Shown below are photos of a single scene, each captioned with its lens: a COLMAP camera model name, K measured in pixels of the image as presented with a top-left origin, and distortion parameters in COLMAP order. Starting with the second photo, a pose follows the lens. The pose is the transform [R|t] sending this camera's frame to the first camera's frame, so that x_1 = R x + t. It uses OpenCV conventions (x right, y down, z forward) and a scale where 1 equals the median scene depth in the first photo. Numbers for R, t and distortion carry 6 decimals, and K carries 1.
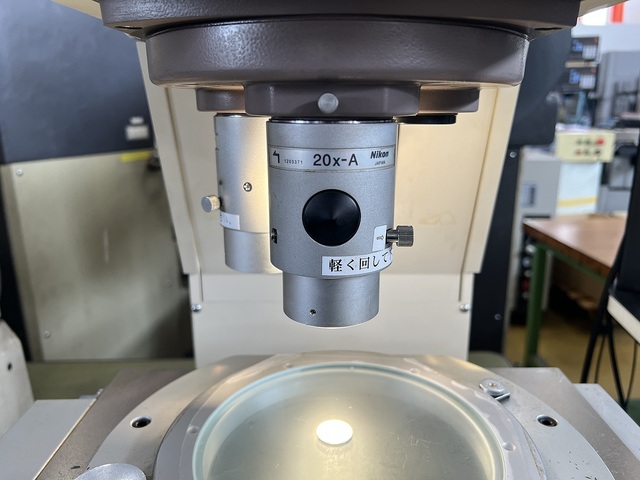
lens RADIAL K [[491.3, 0, 320.9], [0, 491.3, 235.8], [0, 0, 1]] dist [0.008124, -0.041547]
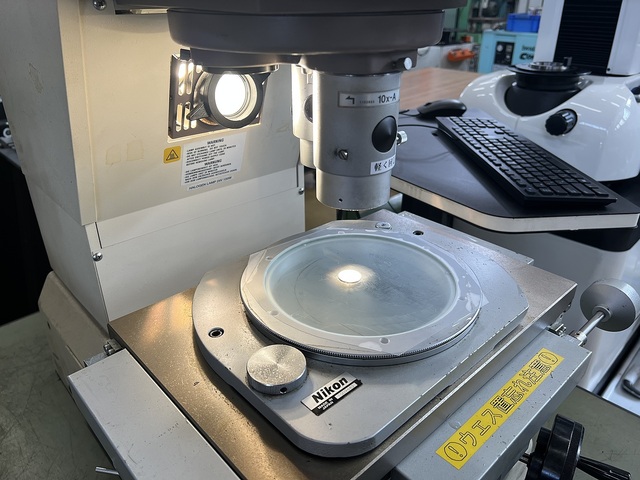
lens RADIAL K [[491.3, 0, 317.9], [0, 491.3, 241.5], [0, 0, 1]] dist [0.008124, -0.041547]
pose [[0.725767, -0.304761, 0.616752, -0.665609], [0.162947, 0.947162, 0.276282, -0.102339], [-0.668364, -0.100019, 0.737079, -0.028084]]
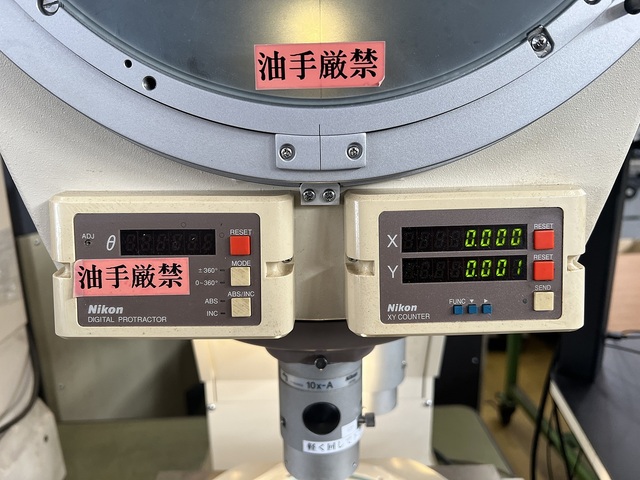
lens RADIAL K [[491.3, 0, 309.4], [0, 491.3, 236.5], [0, 0, 1]] dist [0.008124, -0.041547]
pose [[0.999953, -0.008318, 0.005045, -0.009504], [0.008378, 0.999893, -0.011989, -0.326052], [-0.004945, 0.012031, 0.999915, -0.303342]]
